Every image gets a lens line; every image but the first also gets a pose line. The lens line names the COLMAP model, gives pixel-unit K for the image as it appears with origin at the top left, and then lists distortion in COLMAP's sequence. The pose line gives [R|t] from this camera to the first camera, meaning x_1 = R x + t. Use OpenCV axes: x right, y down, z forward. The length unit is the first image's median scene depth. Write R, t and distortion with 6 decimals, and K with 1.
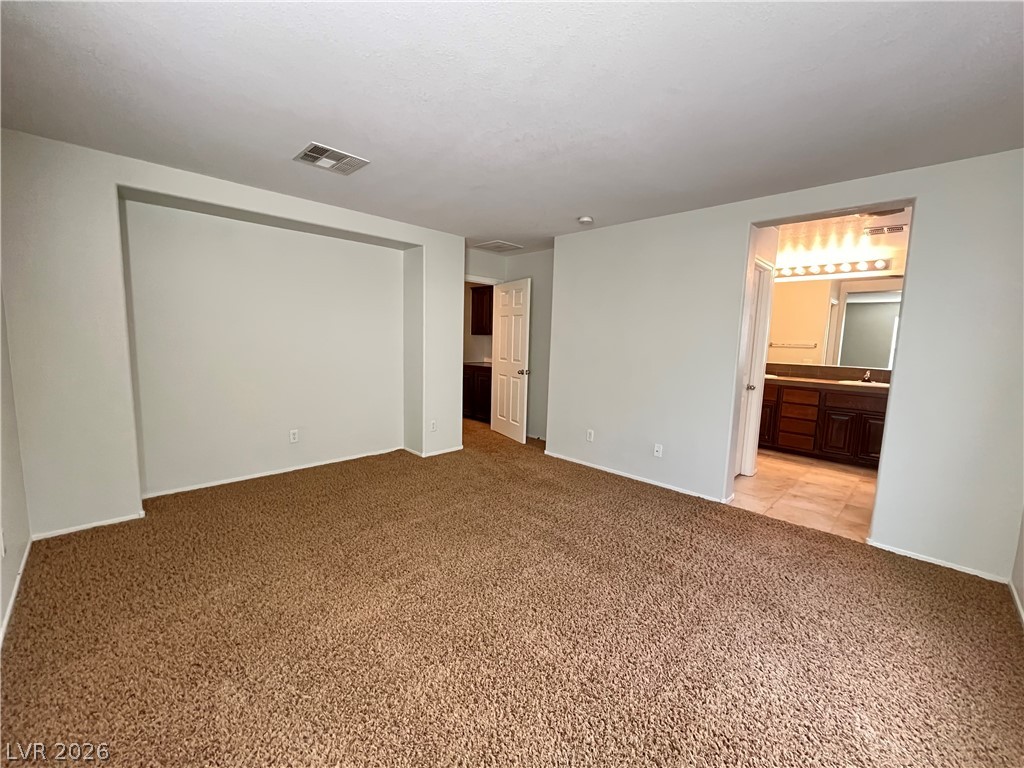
lens RADIAL K [[415.7, 0, 512.7], [0, 415.7, 384.8], [0, 0, 1]] dist [-0.002929, 0.000055]
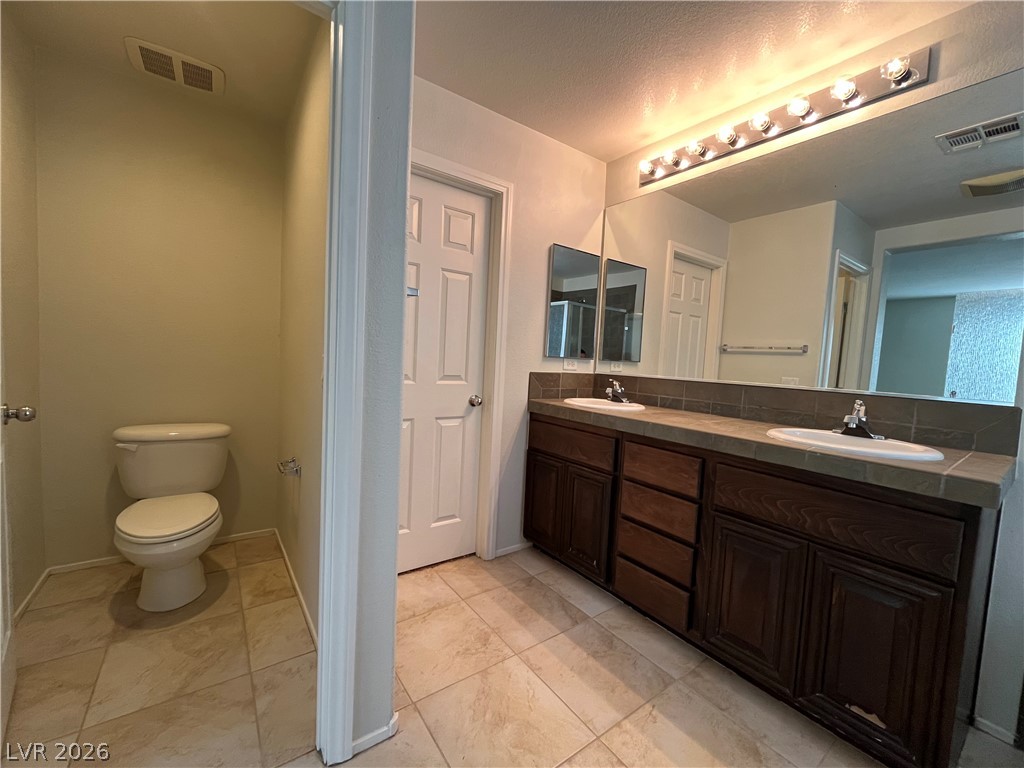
lens RADIAL K [[415.7, 0, 512.7], [0, 415.7, 384.8], [0, 0, 1]] dist [-0.002929, 0.000055]
pose [[0.987237, 0.032332, -0.155944, 0.633458], [-0.041407, 0.997611, -0.055302, -0.017023], [0.153783, 0.061053, 0.986217, 0.636527]]
